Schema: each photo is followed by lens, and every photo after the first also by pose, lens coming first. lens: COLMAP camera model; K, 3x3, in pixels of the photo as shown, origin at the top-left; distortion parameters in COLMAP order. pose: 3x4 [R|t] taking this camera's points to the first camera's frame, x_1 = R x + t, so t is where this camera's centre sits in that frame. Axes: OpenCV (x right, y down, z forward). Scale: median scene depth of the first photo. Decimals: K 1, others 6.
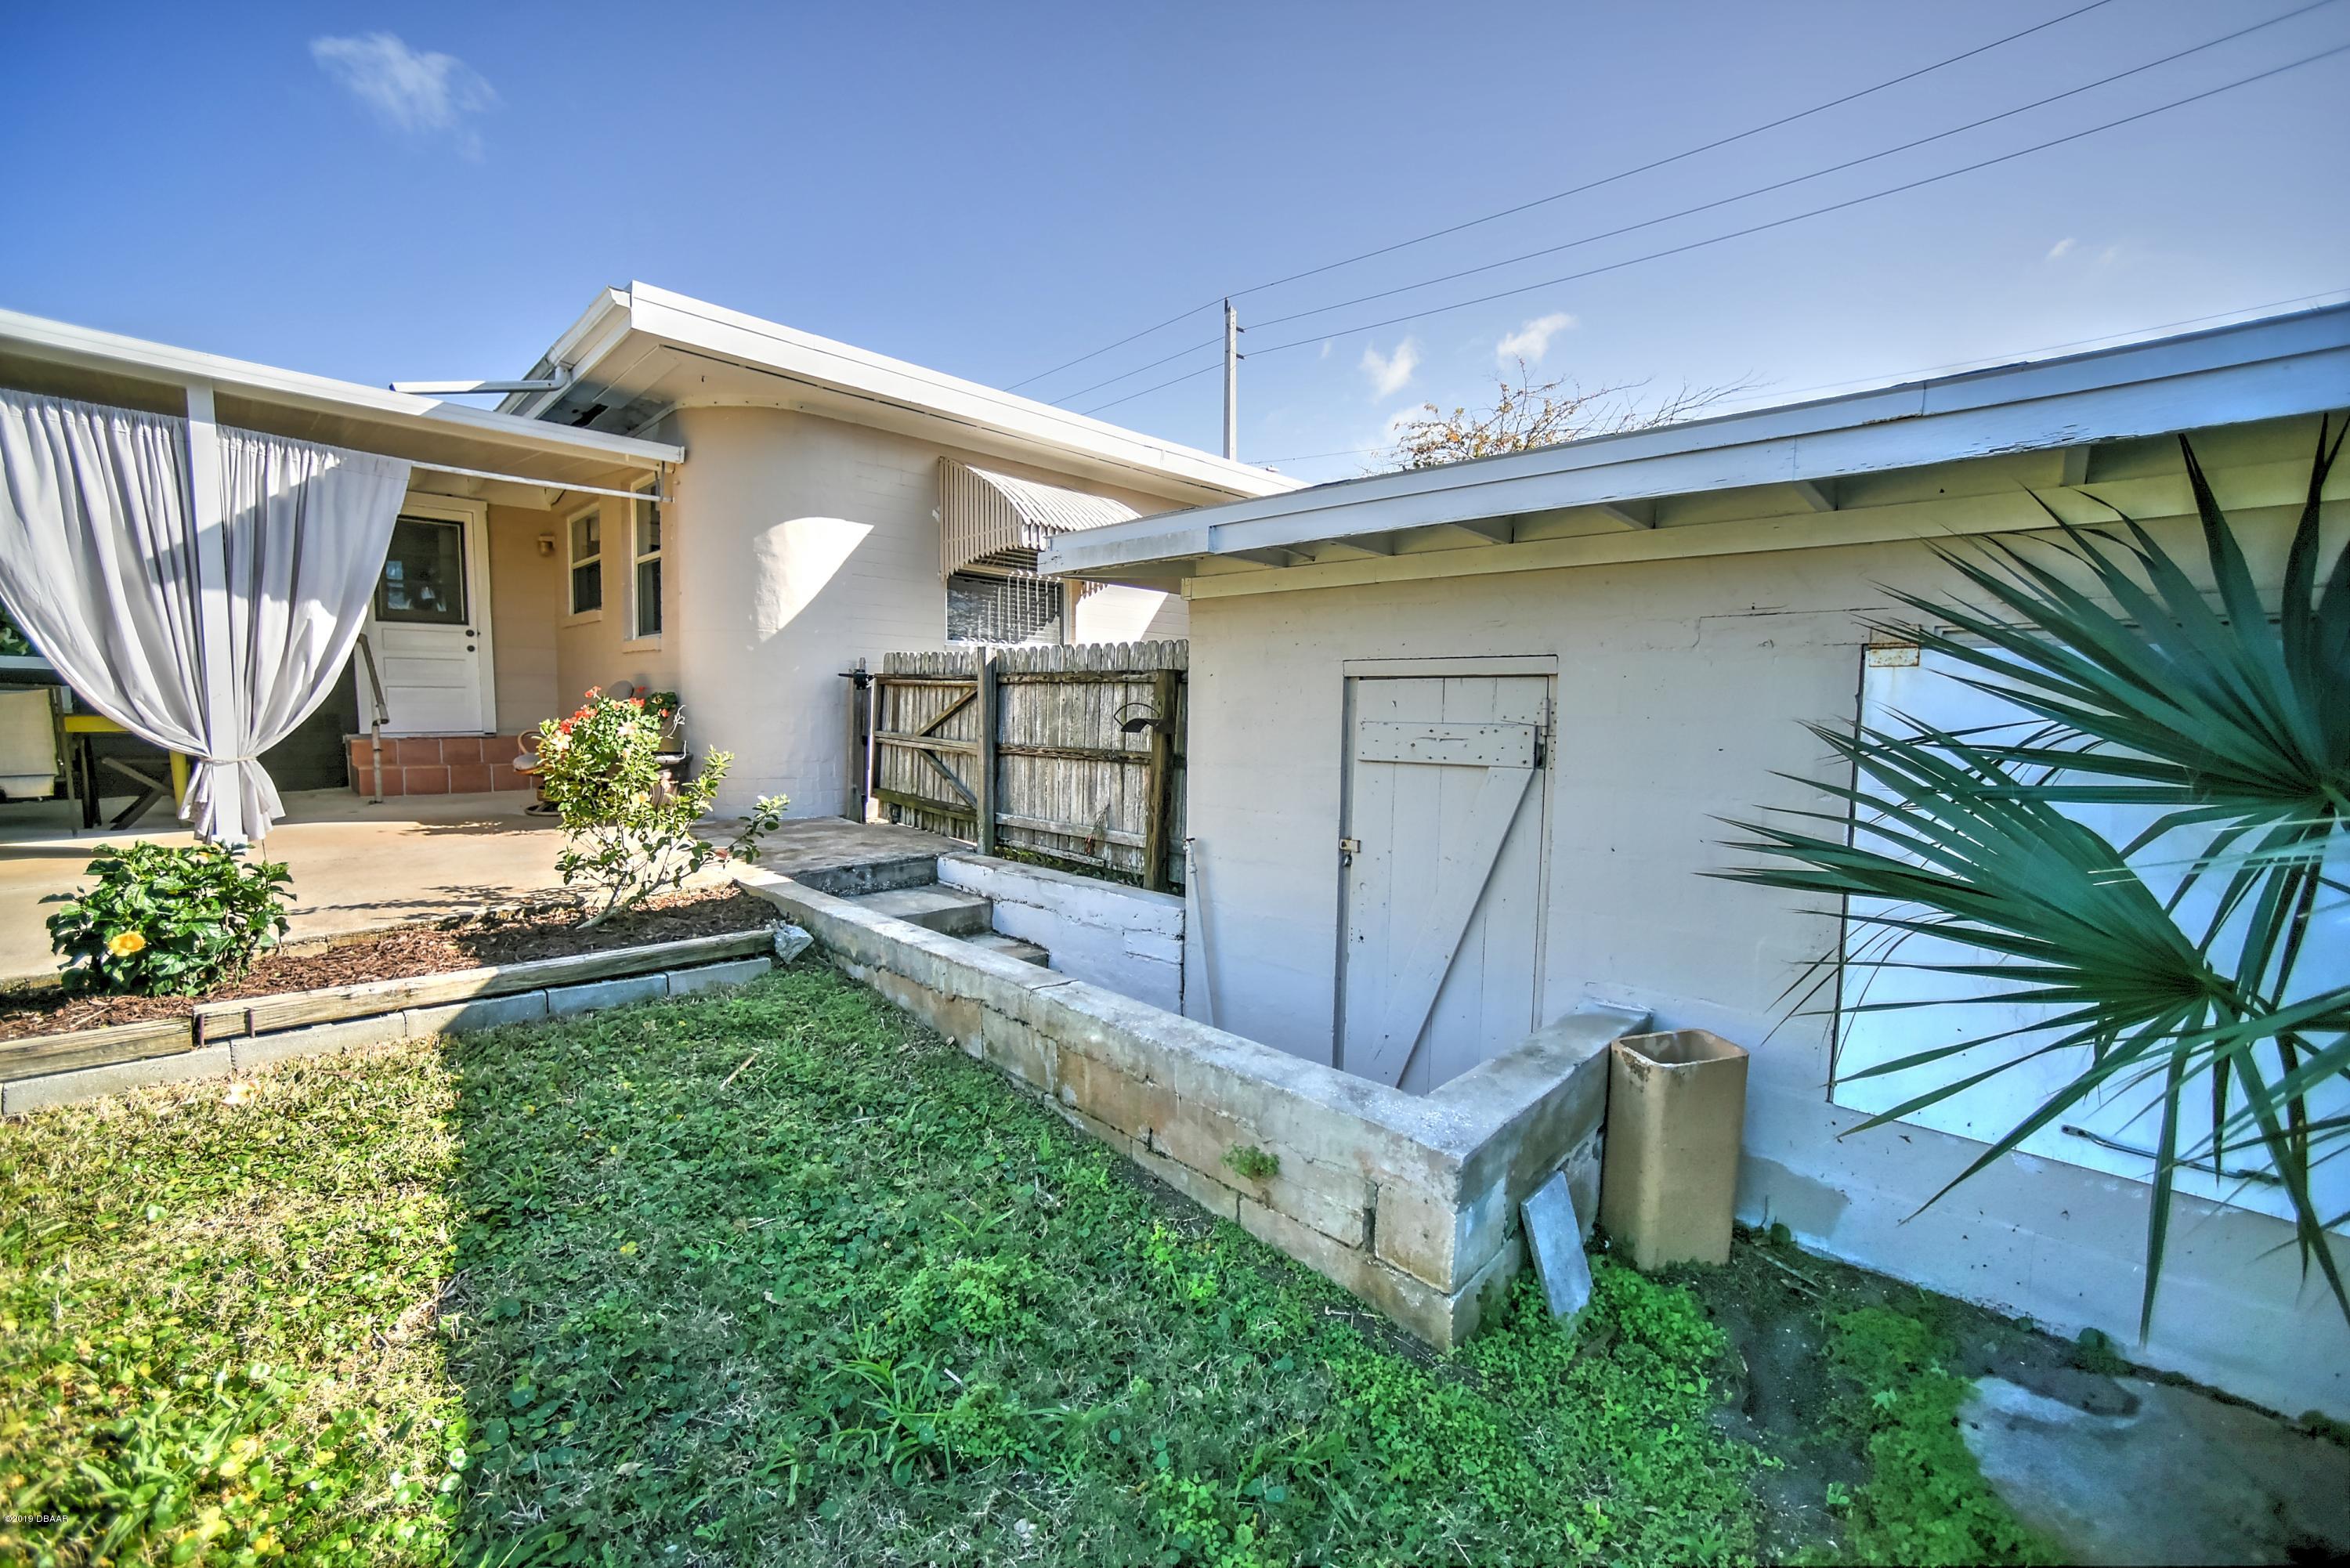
lens RADIAL K [[936.3, 0, 1173.9], [0, 936.3, 780.7], [0, 0, 1]] dist [-0.068106, 0.030738]
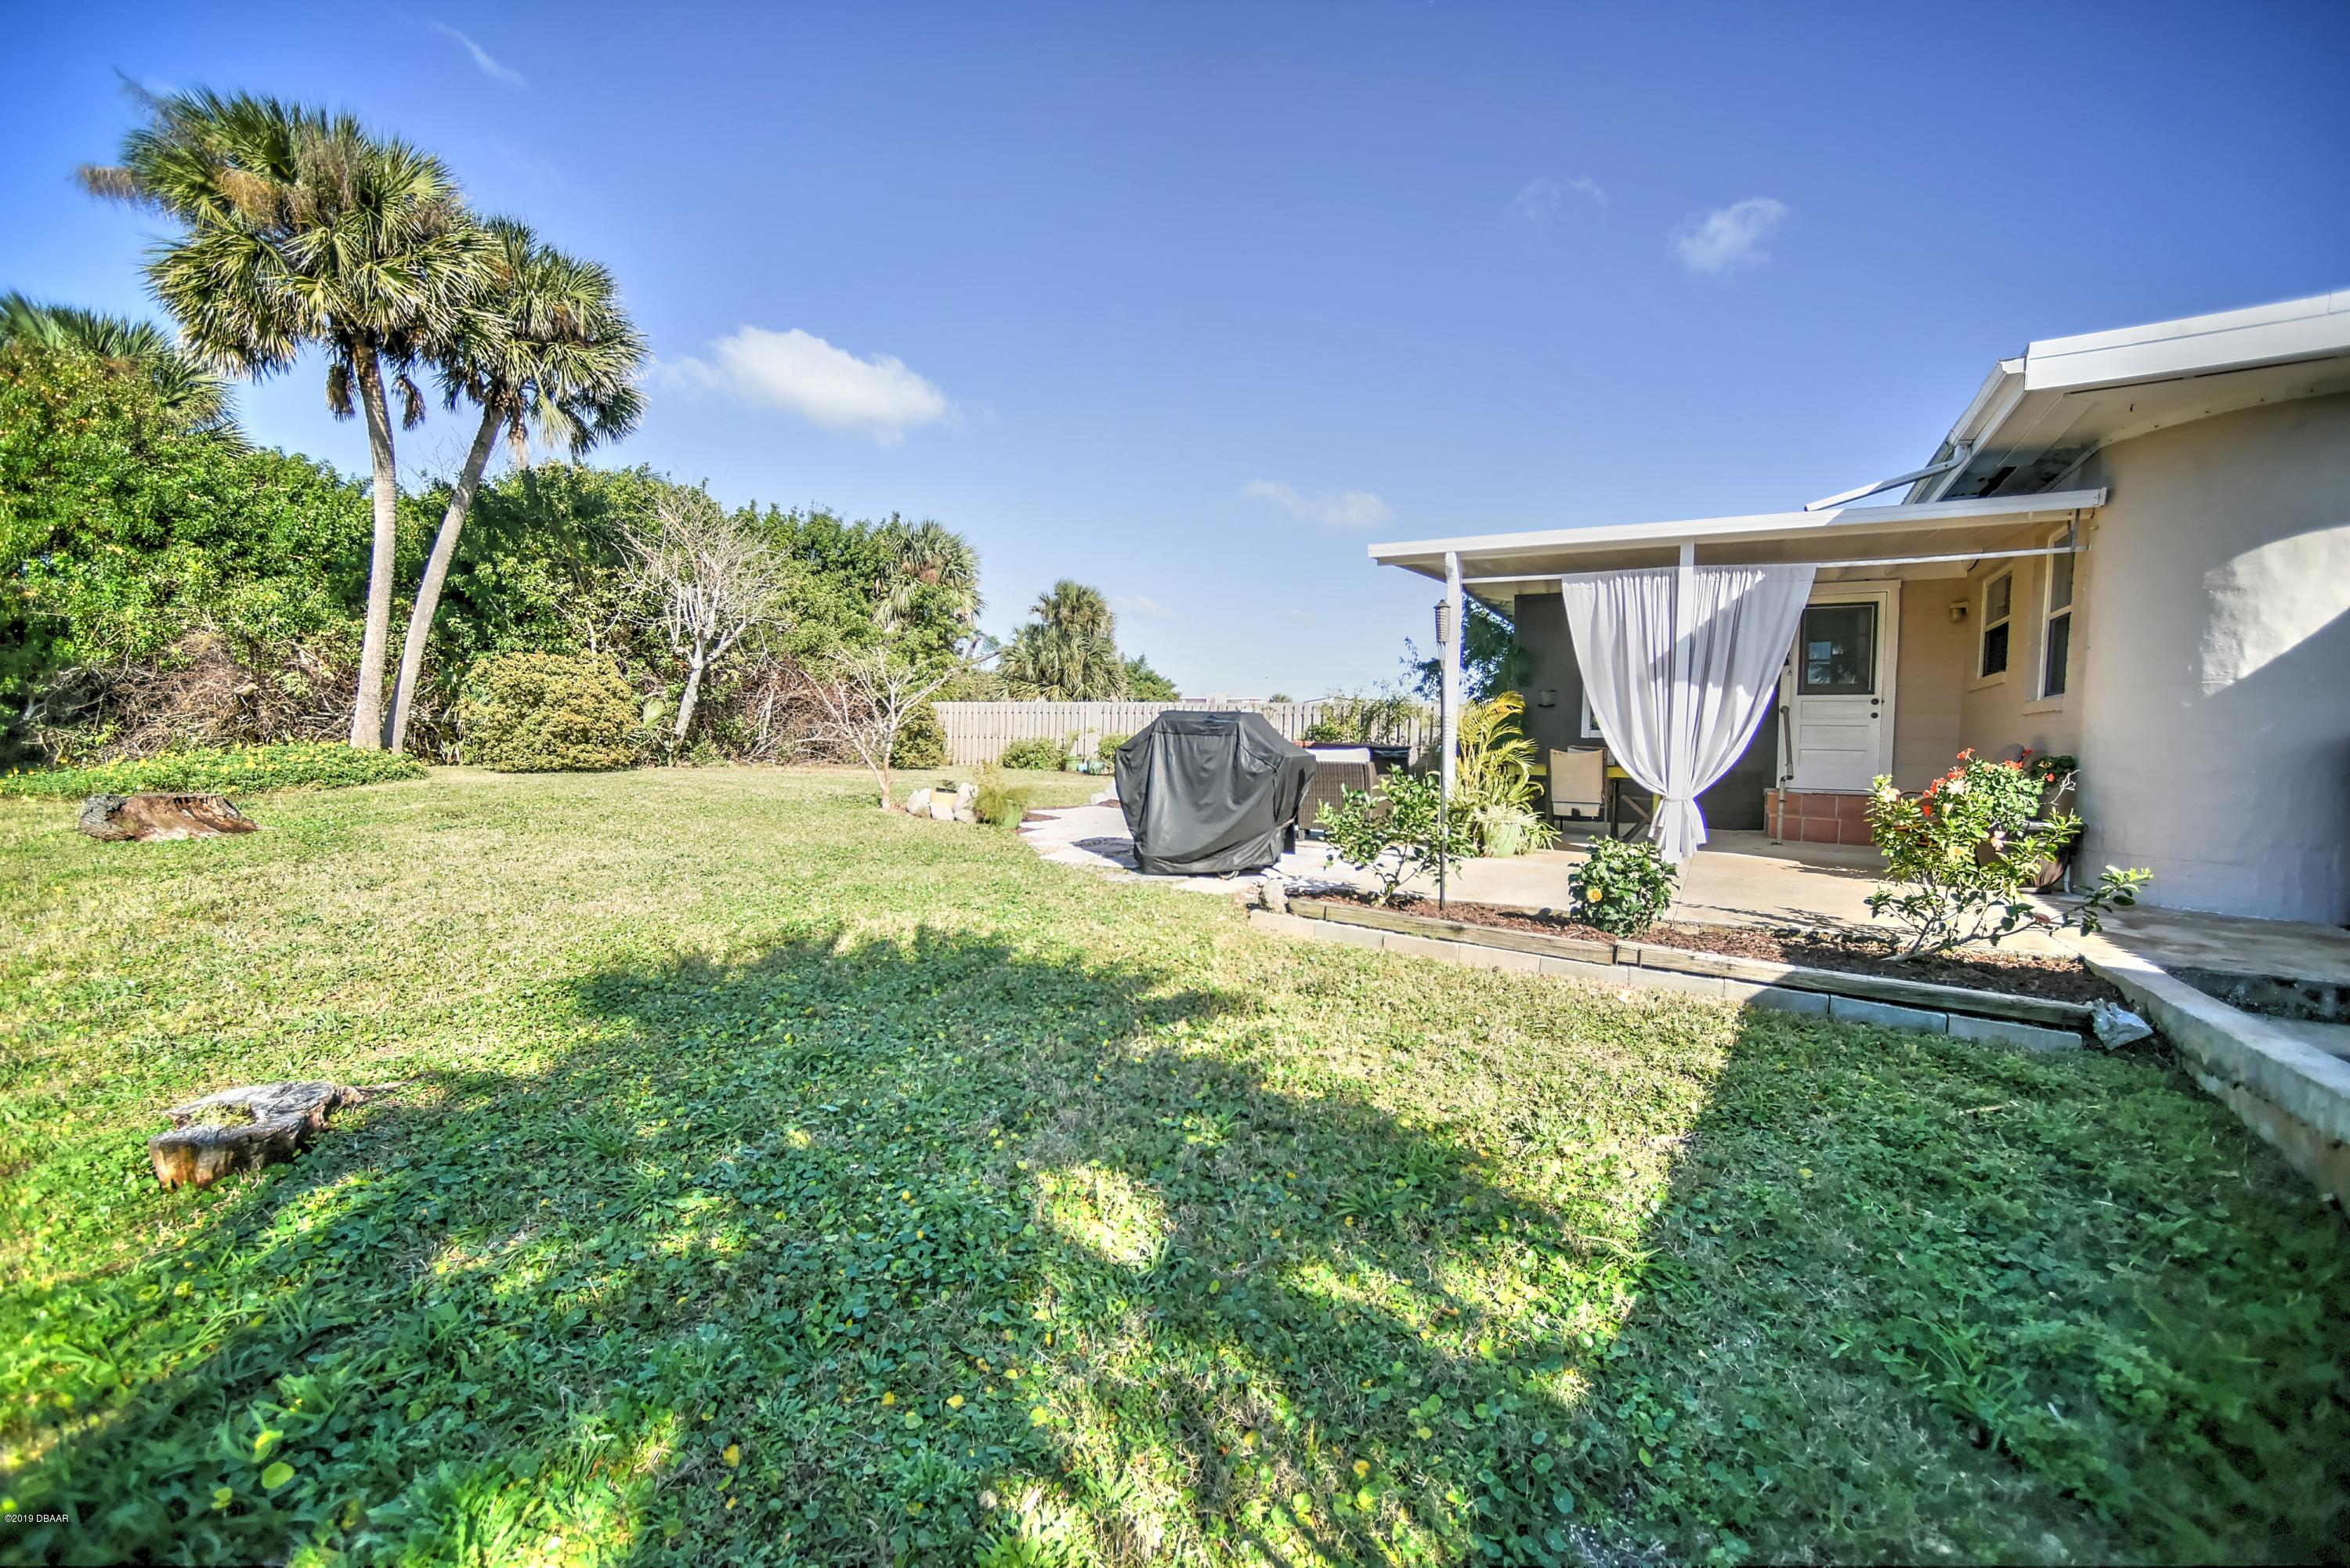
lens RADIAL K [[936.3, 0, 1173.9], [0, 936.3, 780.7], [0, 0, 1]] dist [-0.068106, 0.030738]
pose [[0.217447, 0.030095, -0.975608, 0.218888], [-0.102287, 0.994724, 0.007887, 0.020344], [0.970698, 0.098077, 0.219378, -0.104169]]
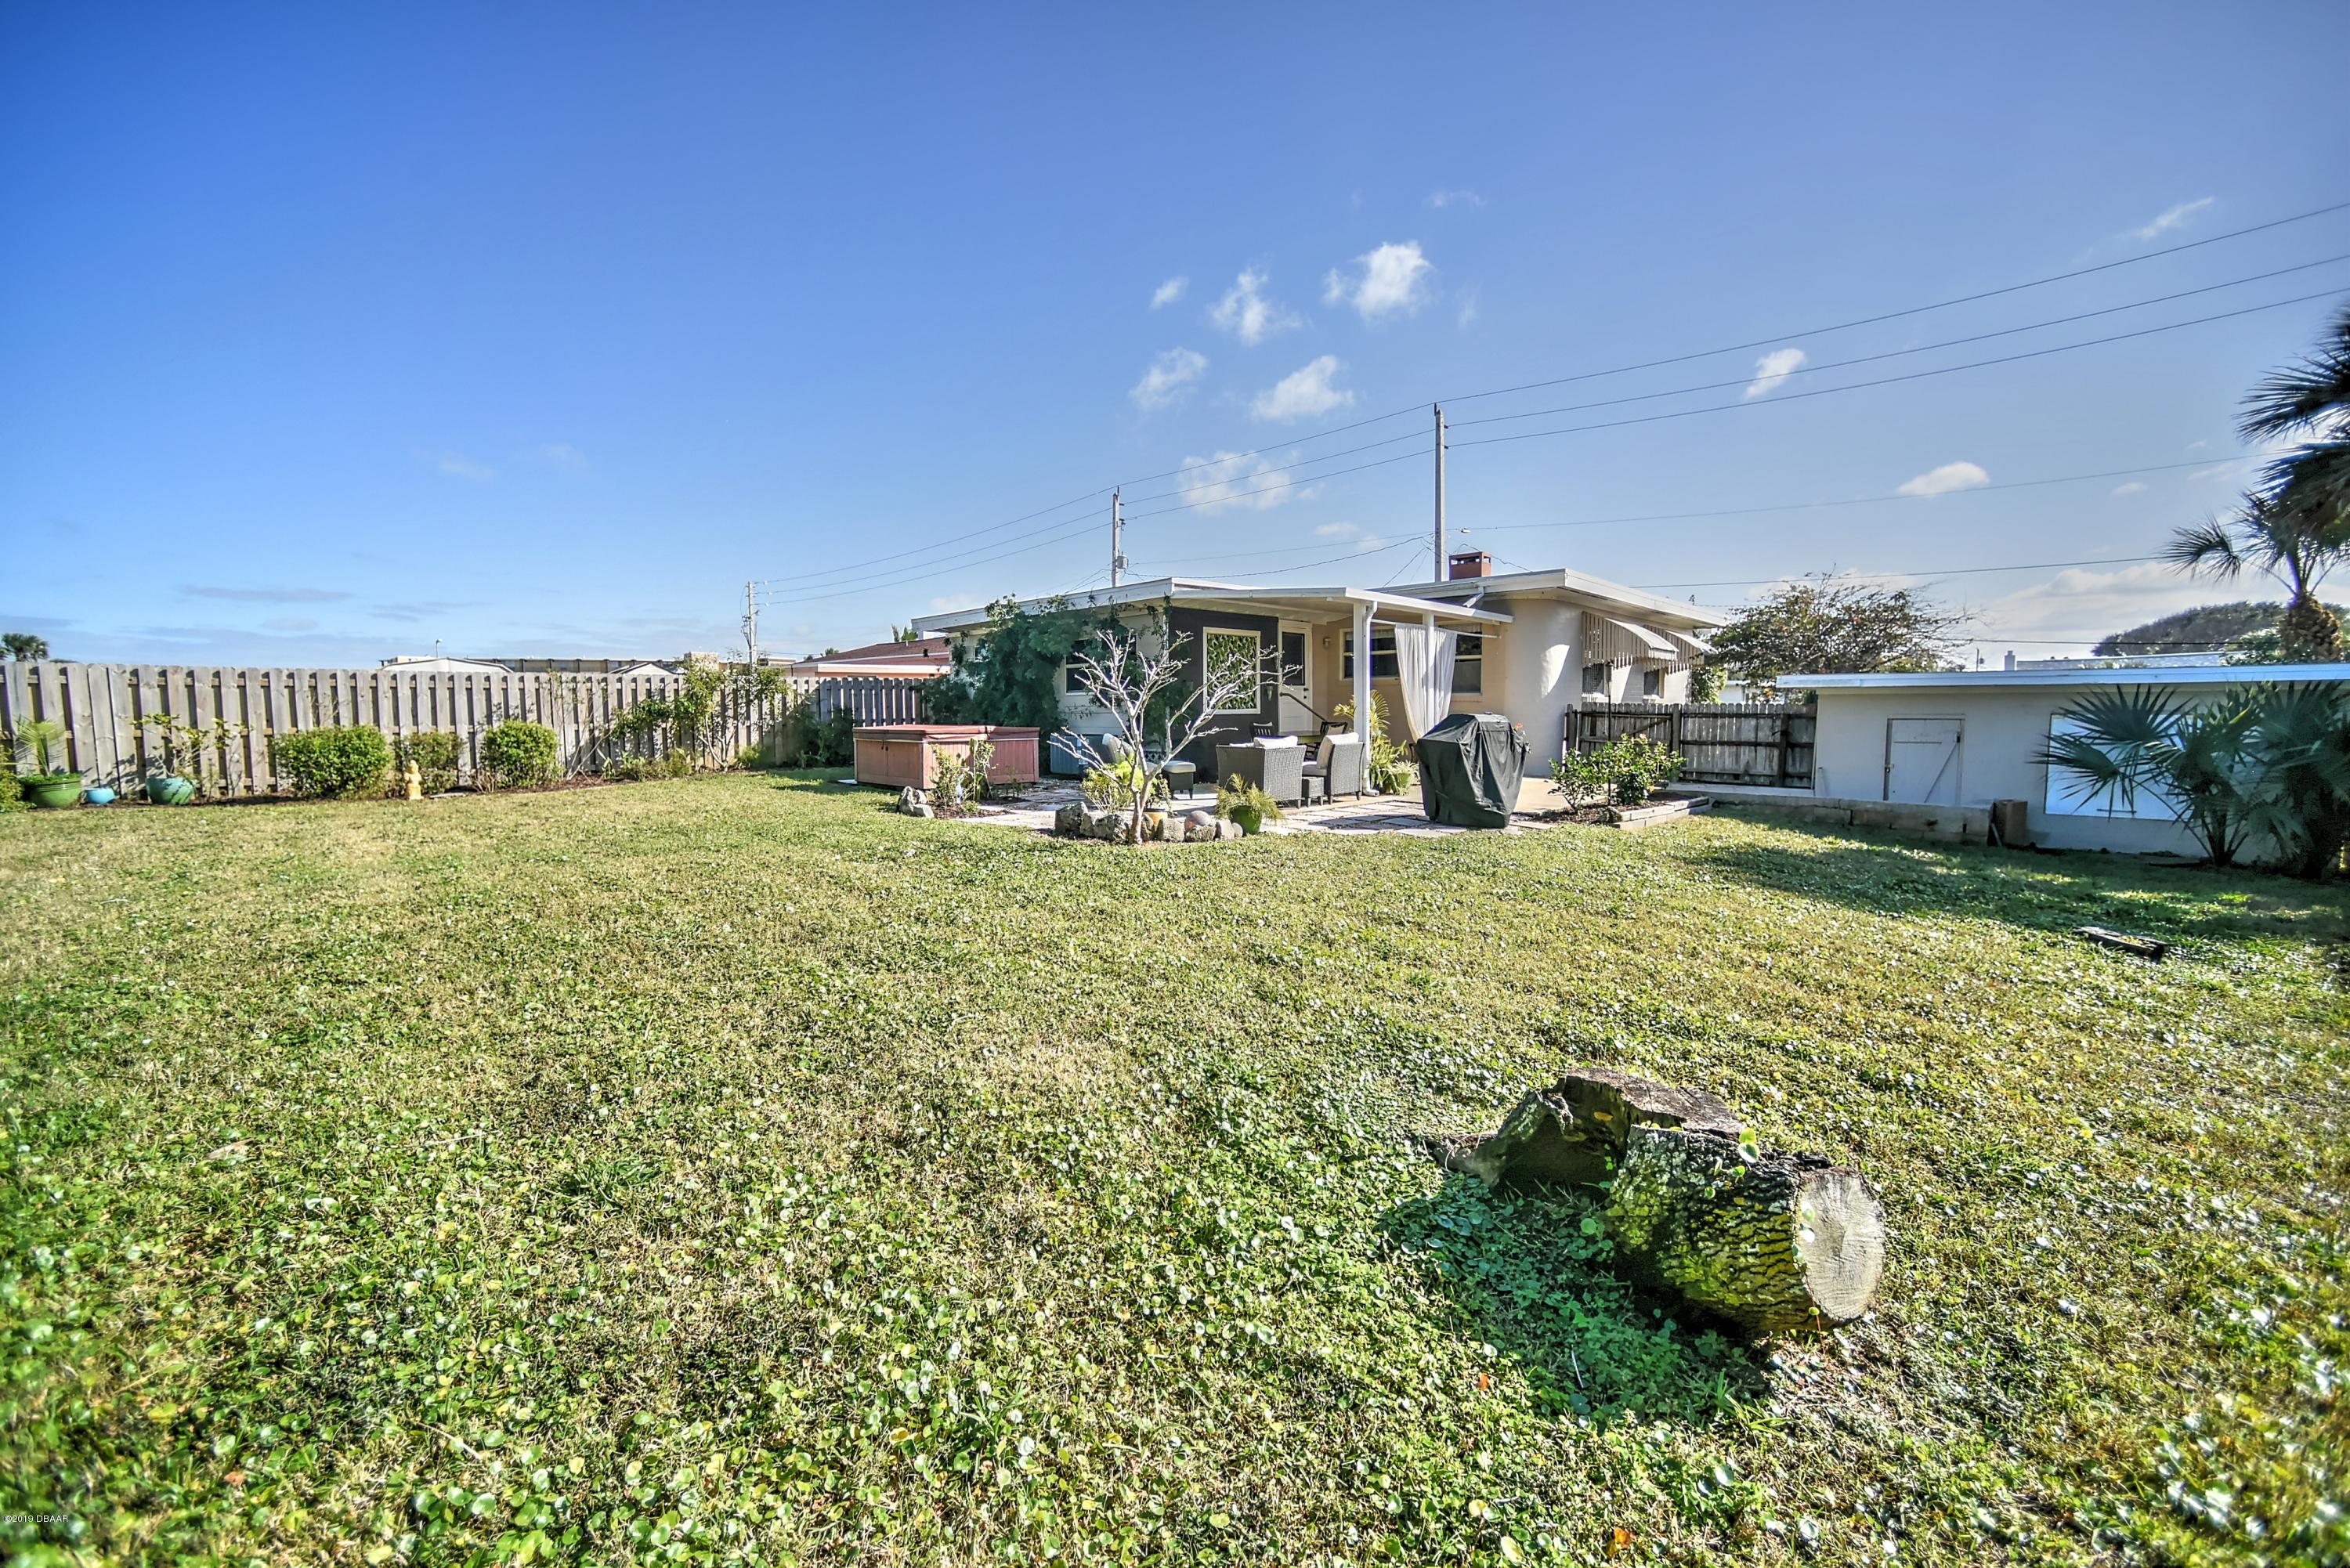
lens RADIAL K [[936.3, 0, 1173.9], [0, 936.3, 780.7], [0, 0, 1]] dist [-0.068106, 0.030738]
pose [[0.999843, -0.017519, 0.002814, -2.049563], [0.017517, 0.999846, 0.000717, 0.058260], [-0.002826, -0.000667, 0.999996, -1.979010]]
